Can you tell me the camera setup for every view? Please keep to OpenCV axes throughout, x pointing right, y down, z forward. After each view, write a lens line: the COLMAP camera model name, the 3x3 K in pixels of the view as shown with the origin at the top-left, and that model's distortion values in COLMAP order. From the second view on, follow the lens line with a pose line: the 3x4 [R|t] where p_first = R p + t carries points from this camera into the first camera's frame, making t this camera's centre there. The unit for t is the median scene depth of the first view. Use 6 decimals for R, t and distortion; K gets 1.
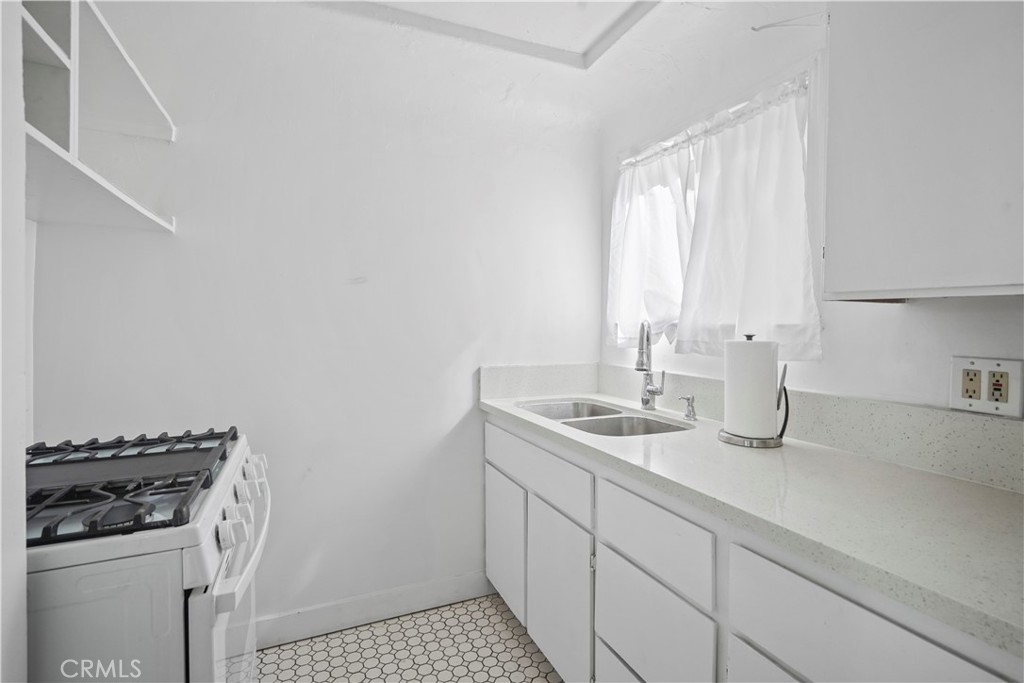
lens RADIAL K [[505.8, 0, 501.5], [0, 505.8, 320.4], [0, 0, 1]] dist [0.011521, 0.001662]
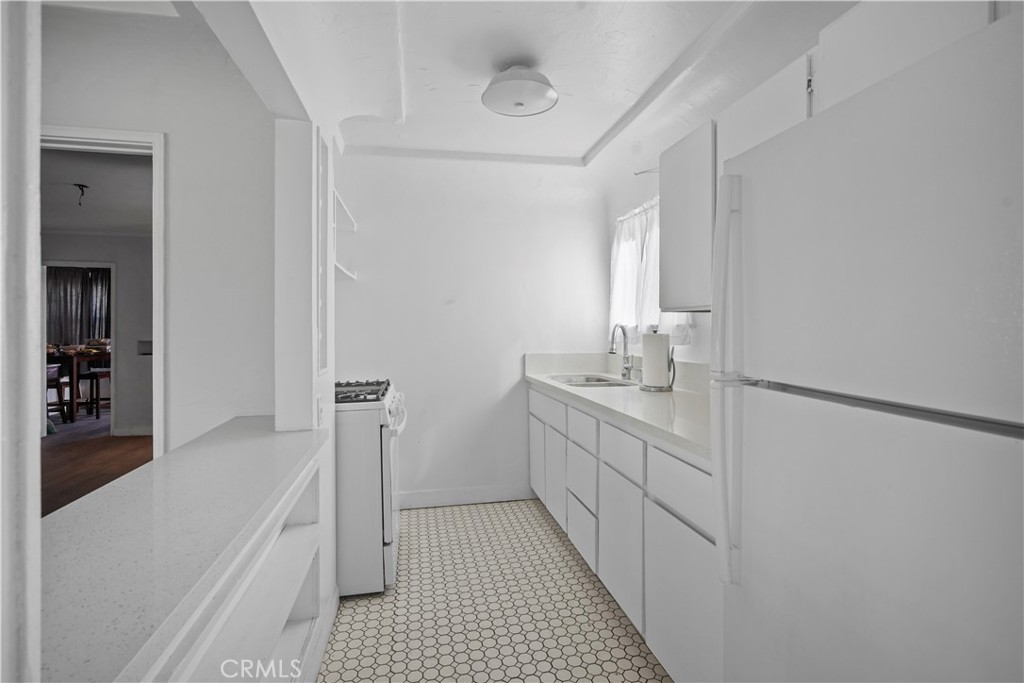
lens RADIAL K [[505.8, 0, 493.9], [0, 505.8, 318.4], [0, 0, 1]] dist [0.011521, 0.001662]
pose [[0.974605, -0.013565, -0.223519, 0.248403], [0.010480, 0.999833, -0.014980, 0.004949], [0.223685, 0.012257, 0.974584, -0.647667]]
